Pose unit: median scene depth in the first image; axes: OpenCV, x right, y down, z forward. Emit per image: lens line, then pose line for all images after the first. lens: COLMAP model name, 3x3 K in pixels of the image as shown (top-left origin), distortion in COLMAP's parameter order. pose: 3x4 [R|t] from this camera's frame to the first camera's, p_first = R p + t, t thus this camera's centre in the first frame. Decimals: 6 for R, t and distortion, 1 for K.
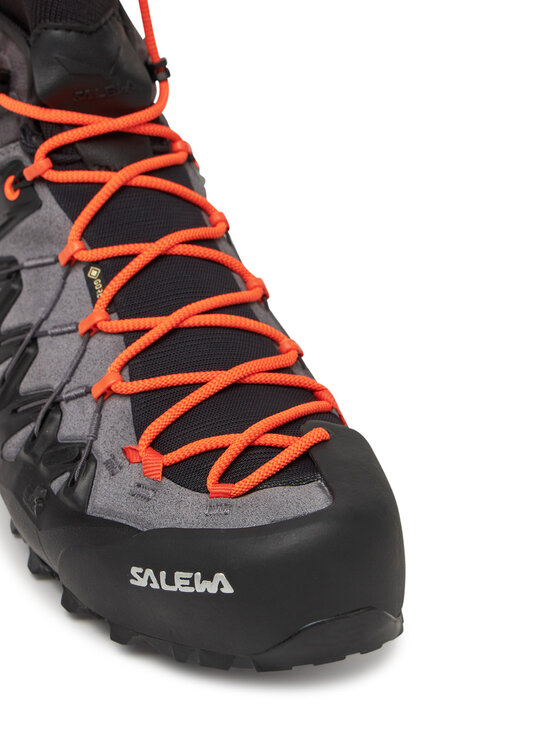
lens RADIAL K [[1704.7, 0, 280.0], [0, 1704.7, 373.0], [0, 0, 1]] dist [-0.314257, 0.556729]
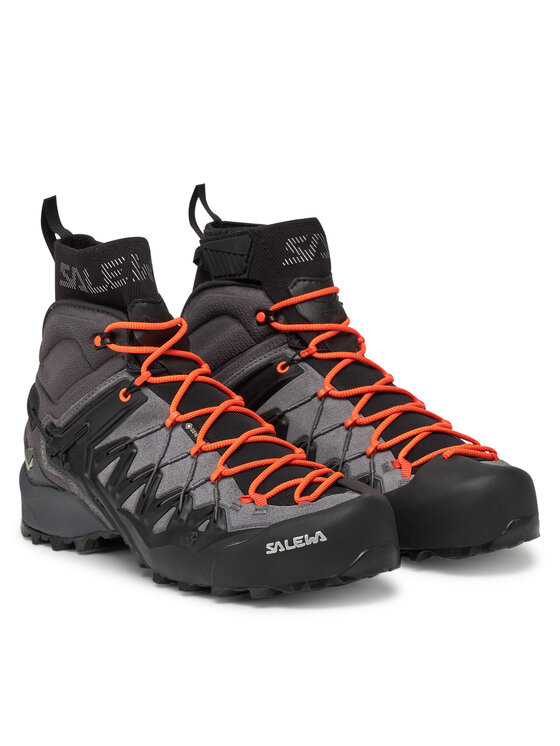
lens RADIAL K [[1406.1, 0, 280.0], [0, 1406.1, 373.0], [0, 0, 1]] dist [0.076385, 0.053612]
pose [[0.975859, -0.133916, 0.172527, -0.274216], [0.170224, 0.961288, -0.216680, 0.235538], [-0.136831, 0.240817, 0.960877, -0.487545]]
